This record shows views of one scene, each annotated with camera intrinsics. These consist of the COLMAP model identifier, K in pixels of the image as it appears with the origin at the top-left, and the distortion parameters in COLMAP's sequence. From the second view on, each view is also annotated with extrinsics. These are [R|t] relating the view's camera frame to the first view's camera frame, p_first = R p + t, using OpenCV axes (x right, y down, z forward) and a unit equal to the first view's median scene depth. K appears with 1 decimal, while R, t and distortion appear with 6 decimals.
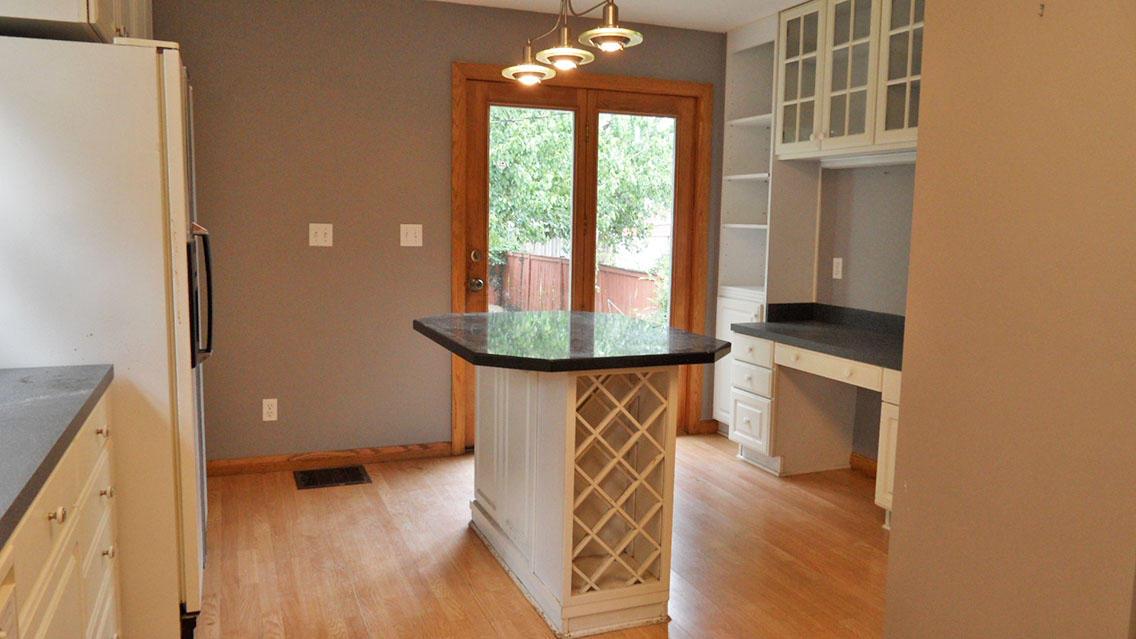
lens RADIAL K [[834.3, 0, 565.9], [0, 834.3, 322.9], [0, 0, 1]] dist [-0.011306, -0.006520]
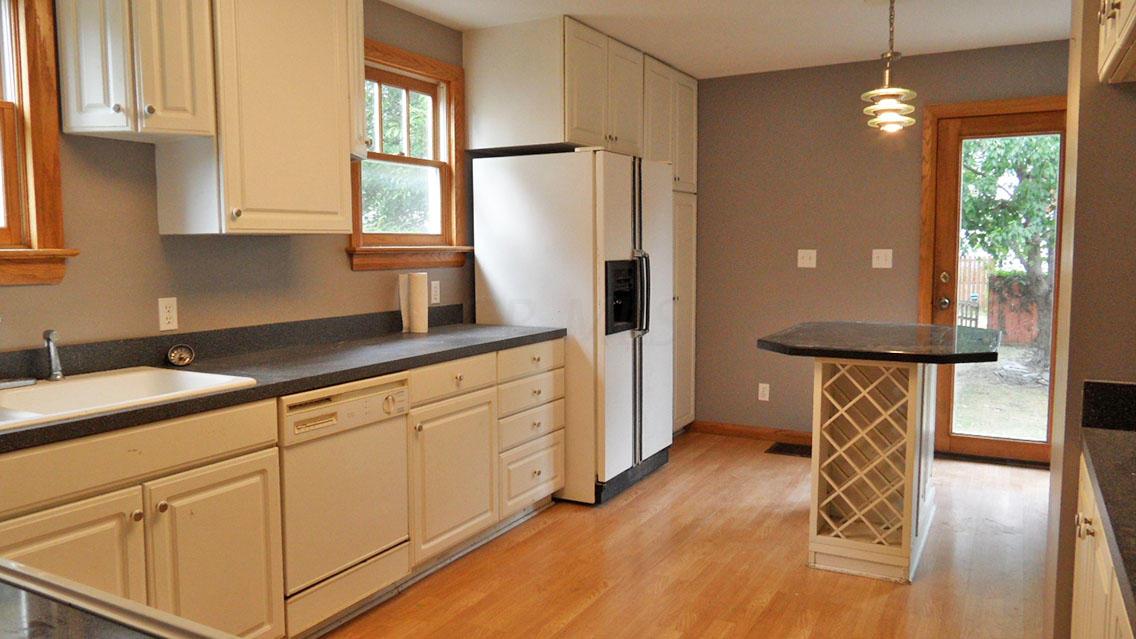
lens RADIAL K [[834.3, 0, 565.3], [0, 834.3, 317.1], [0, 0, 1]] dist [-0.011306, -0.006520]
pose [[0.640105, 0.048784, -0.766737, 0.595890], [-0.080992, 0.996706, -0.004200, 0.024764], [0.764006, 0.064788, 0.641948, -0.116364]]
